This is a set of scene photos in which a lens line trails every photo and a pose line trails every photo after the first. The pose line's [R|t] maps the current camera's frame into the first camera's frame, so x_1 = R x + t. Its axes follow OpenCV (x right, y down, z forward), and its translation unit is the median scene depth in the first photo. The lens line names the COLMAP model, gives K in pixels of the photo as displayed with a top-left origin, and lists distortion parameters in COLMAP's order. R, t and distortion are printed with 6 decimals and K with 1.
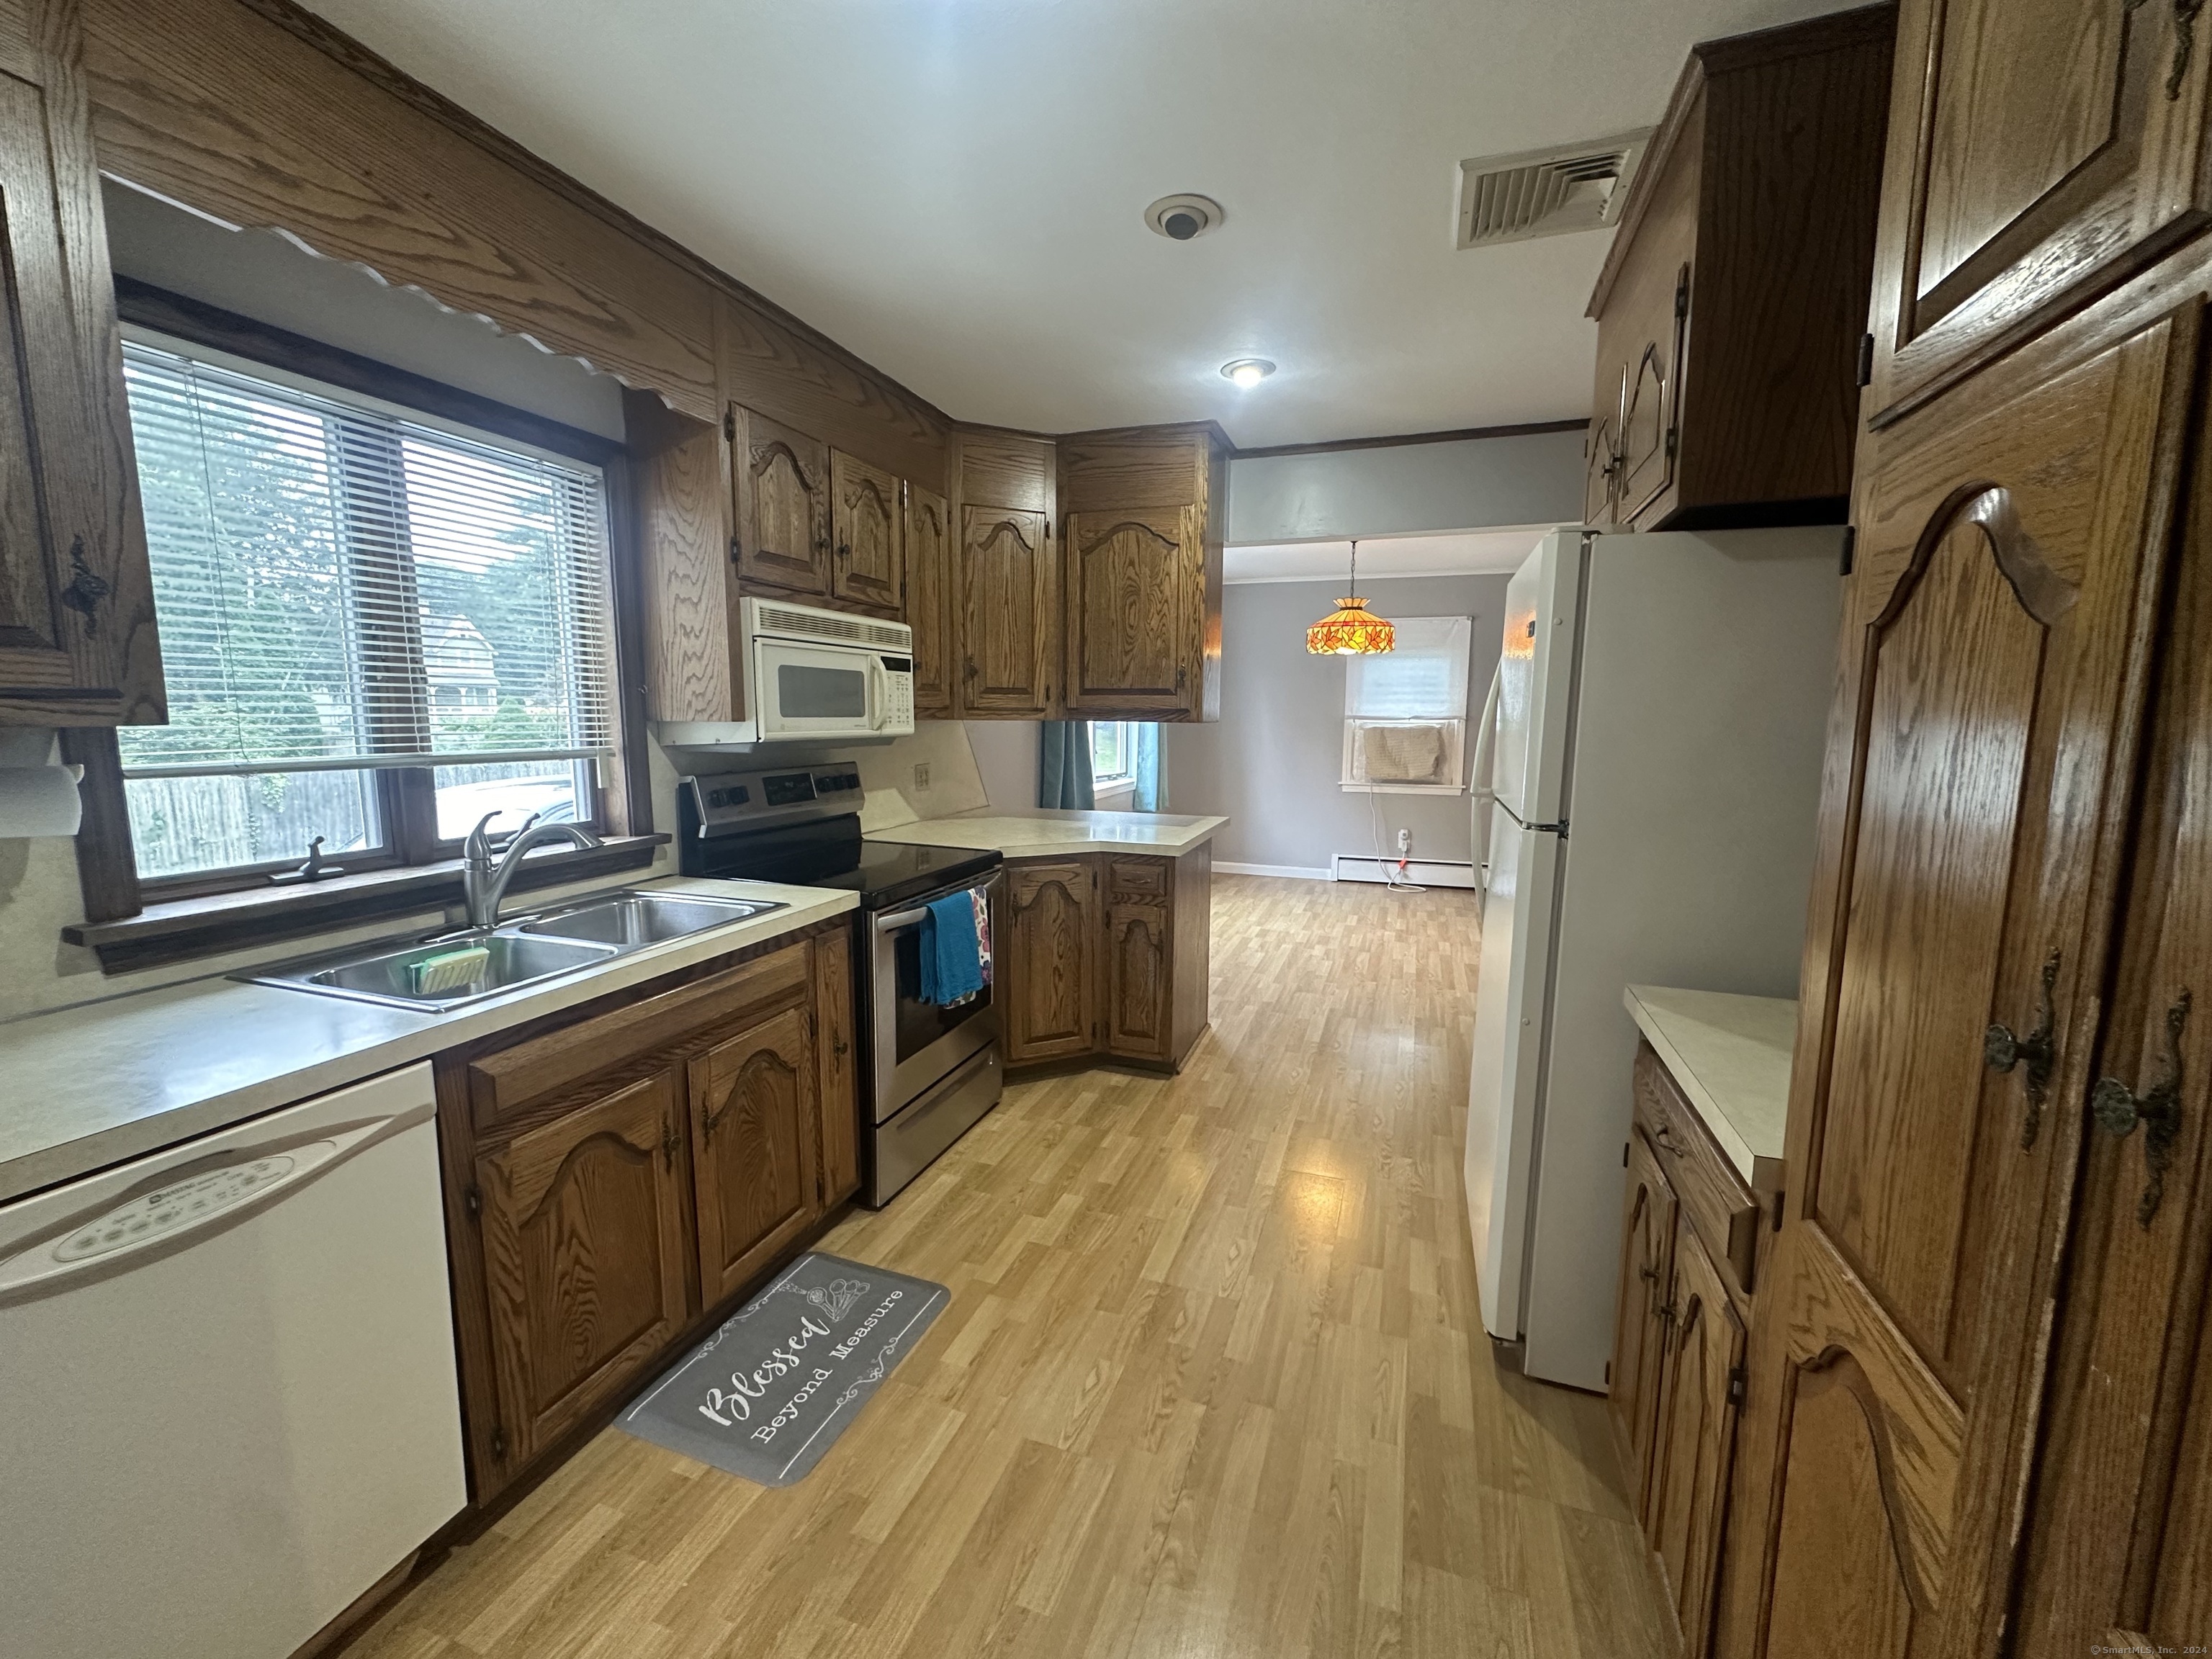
lens RADIAL K [[881.5, 0, 1109.3], [0, 881.5, 827.1], [0, 0, 1]] dist [-0.002811, -0.000143]
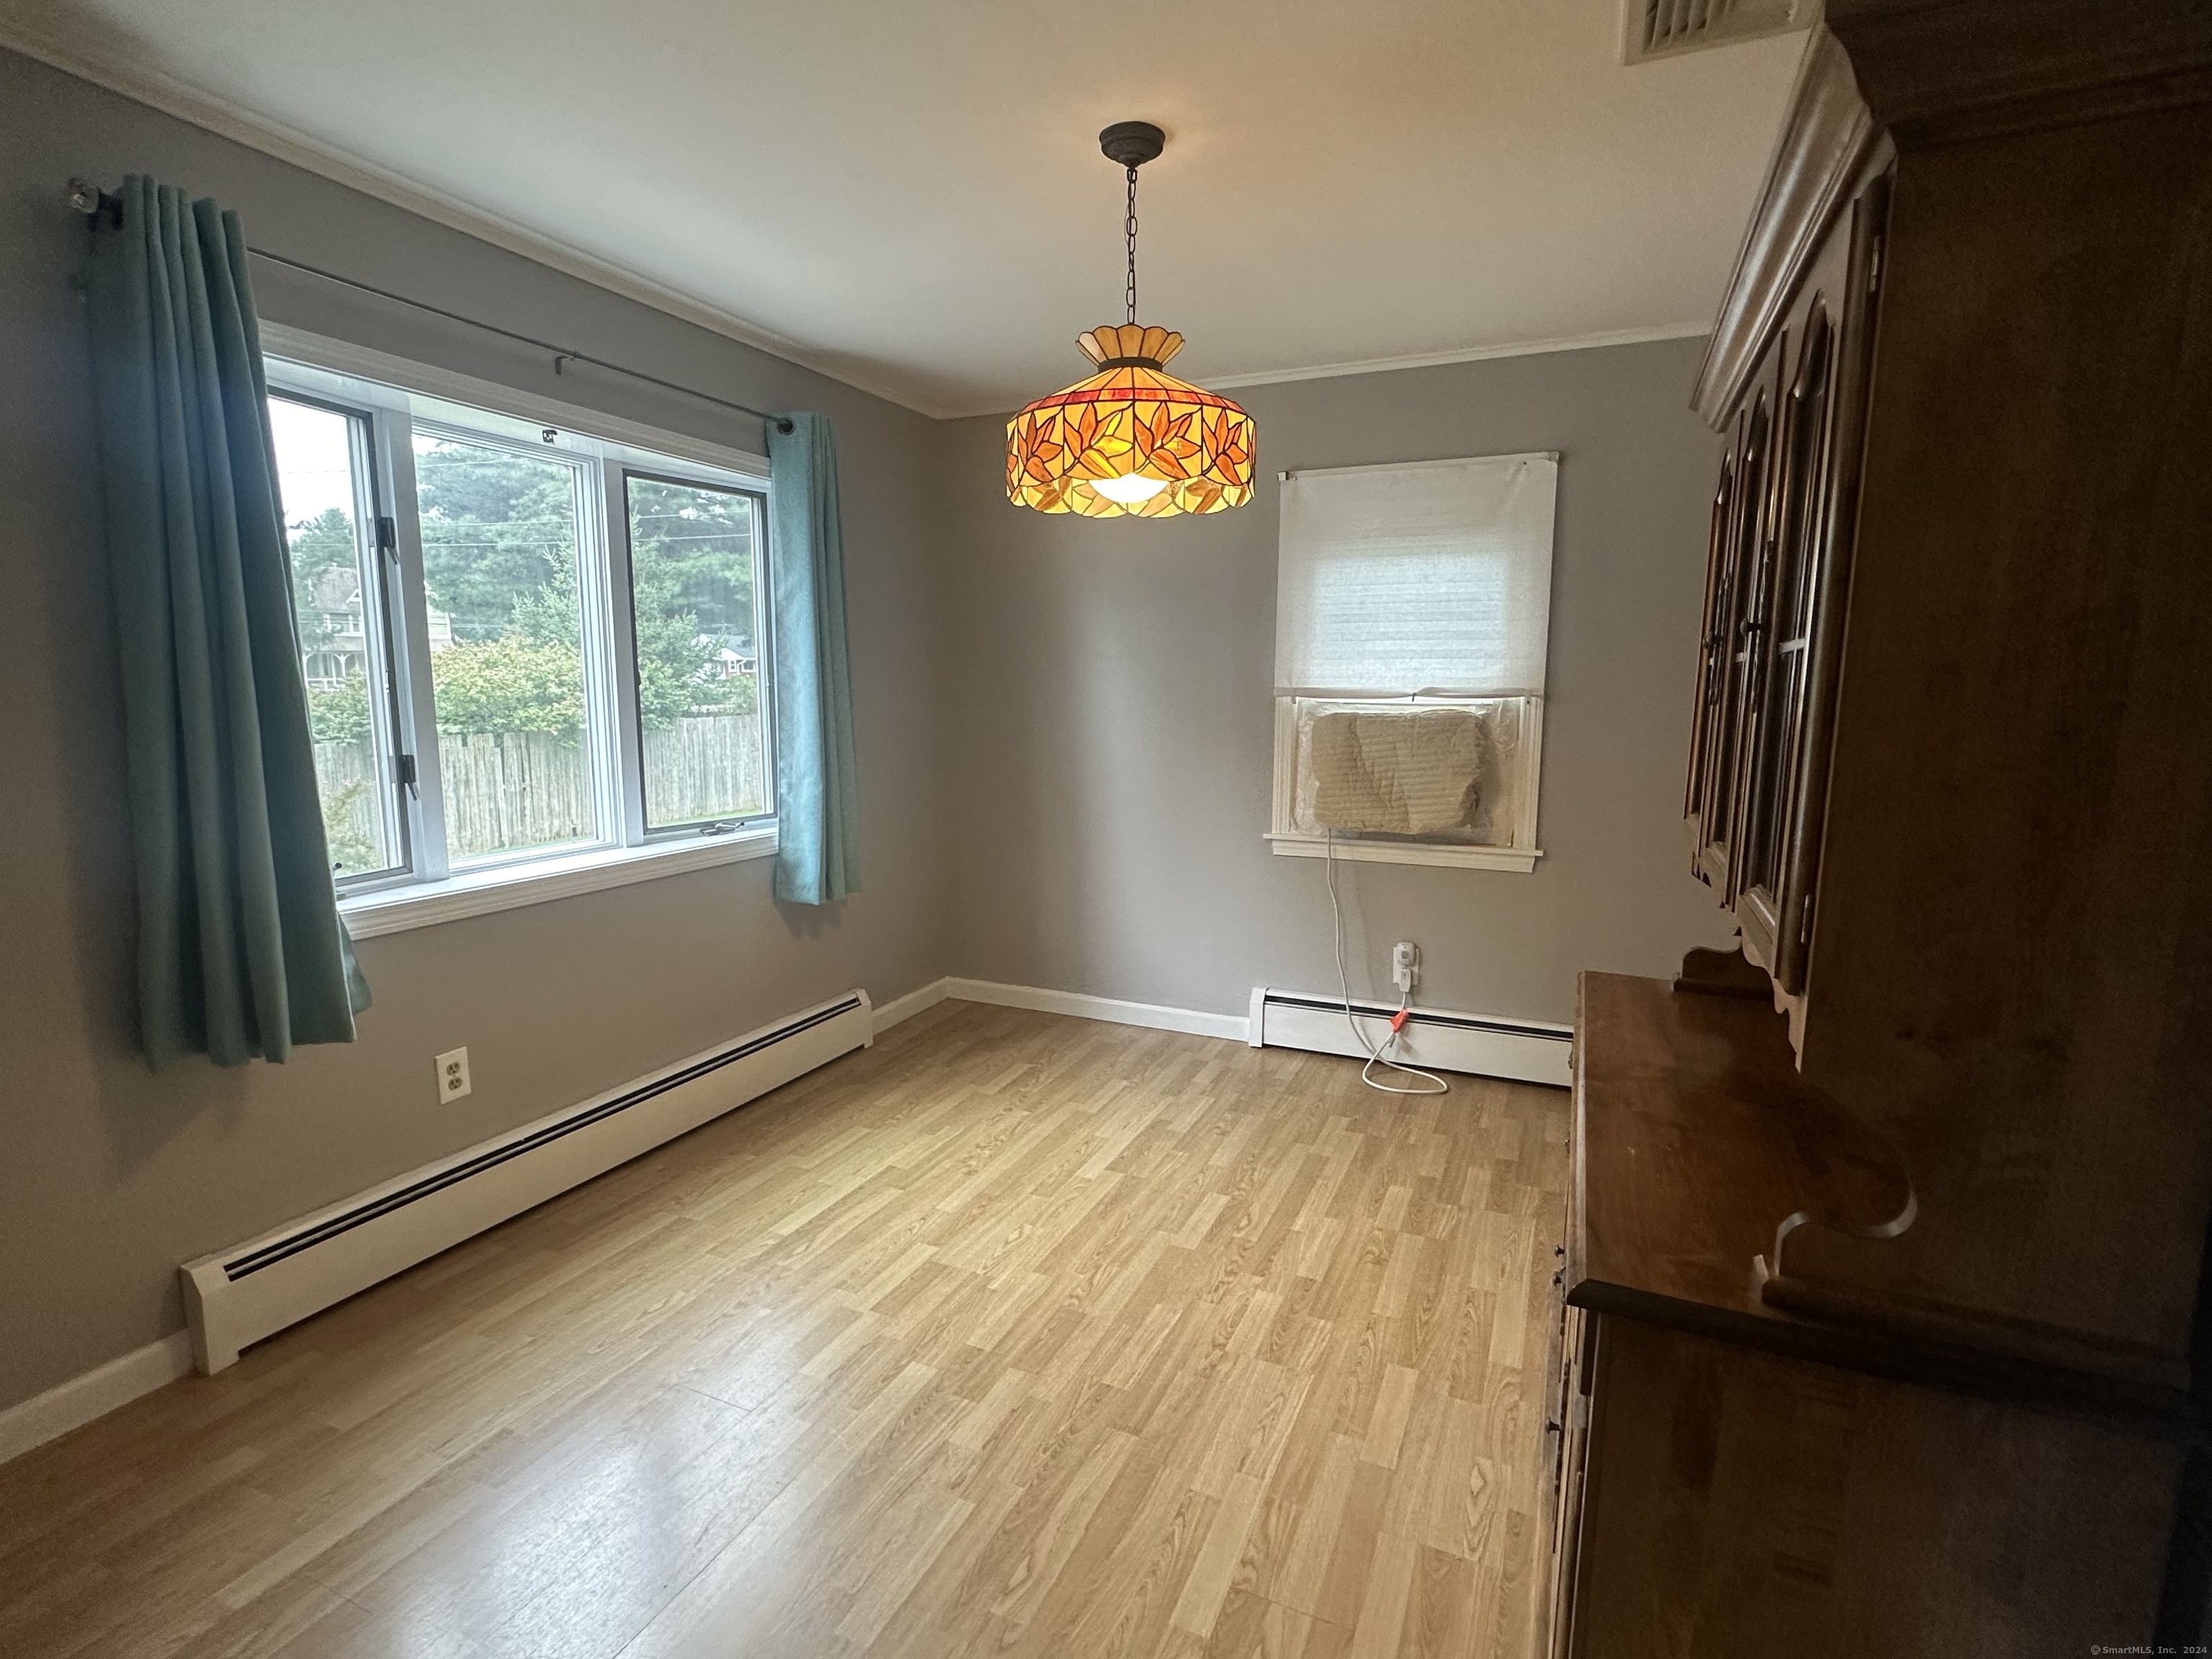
lens RADIAL K [[1041.6, 0, 1103.7], [0, 1041.6, 827.9], [0, 0, 1]] dist [-0.016737, -0.000197]
pose [[0.995713, 0.011906, -0.091722, 0.307793], [-0.011313, 0.999912, 0.006973, -0.077146], [0.091797, -0.005905, 0.995760, 0.616725]]
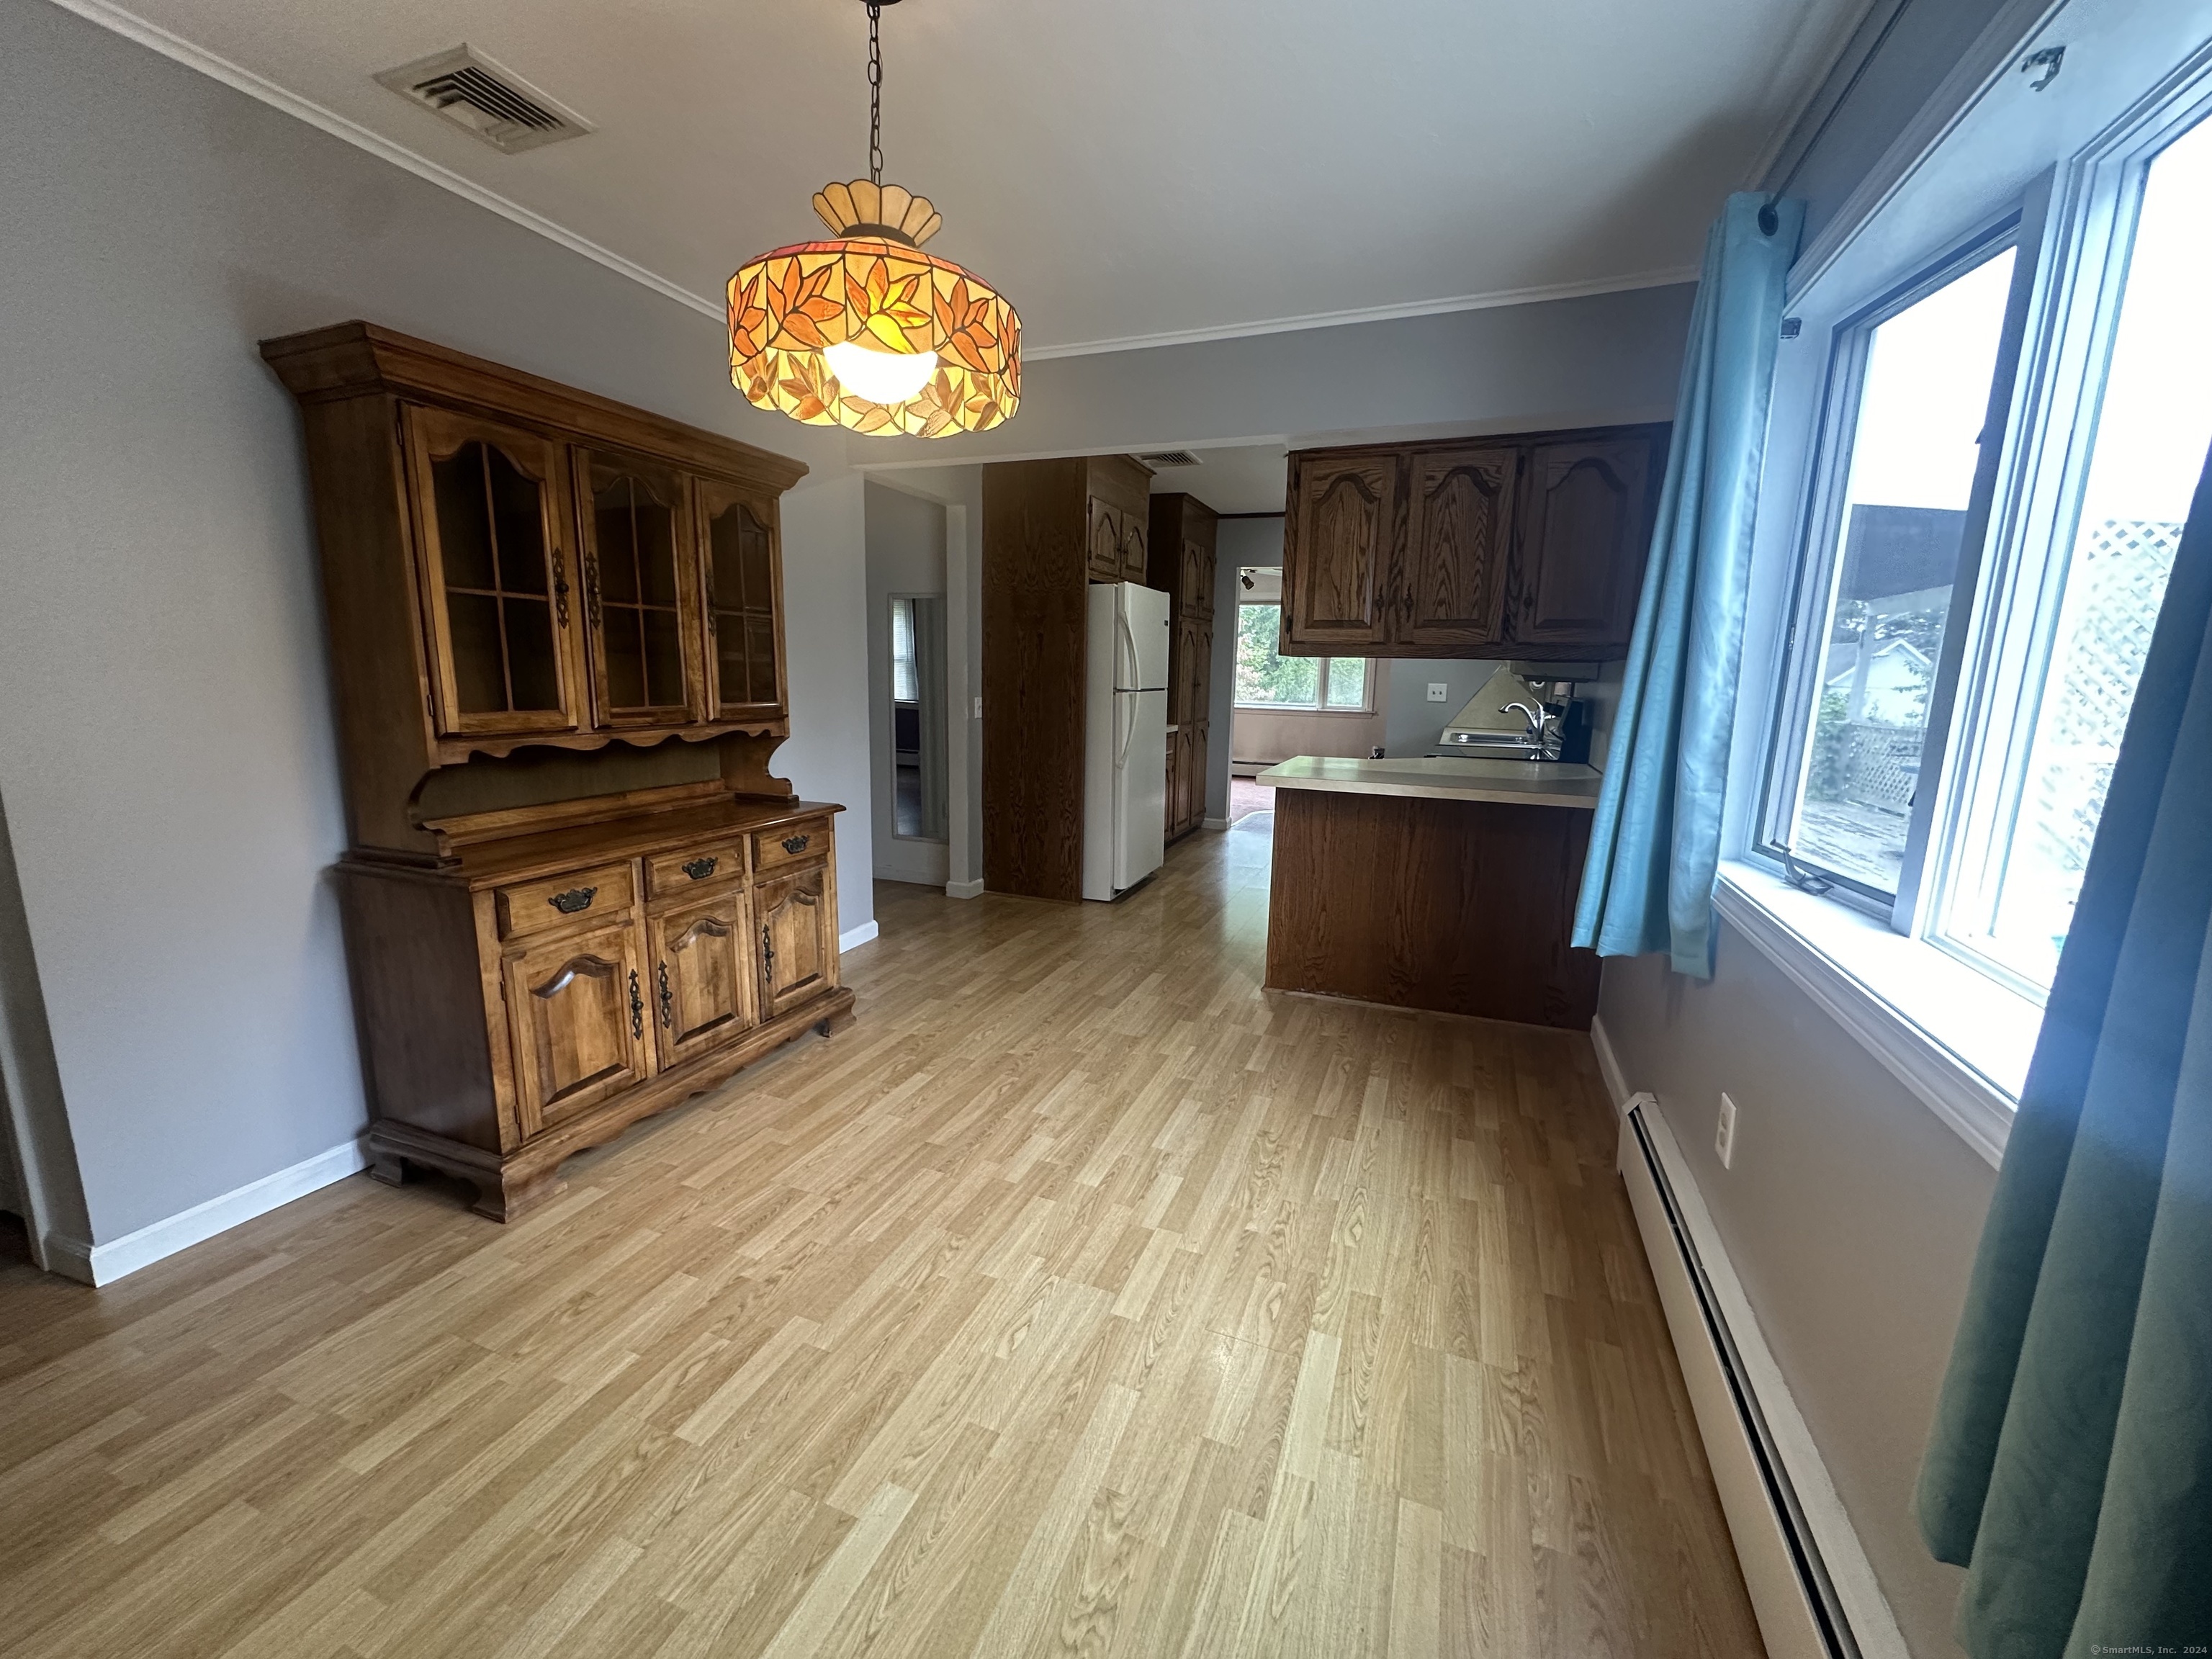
lens RADIAL K [[881.5, 0, 1113.6], [0, 881.5, 830.5], [0, 0, 1]] dist [-0.002811, -0.000143]
pose [[-0.998880, -0.035702, 0.031049, 0.183529], [-0.024455, 0.951341, 0.307167, -0.156939], [-0.040505, 0.306064, -0.951149, 1.360665]]
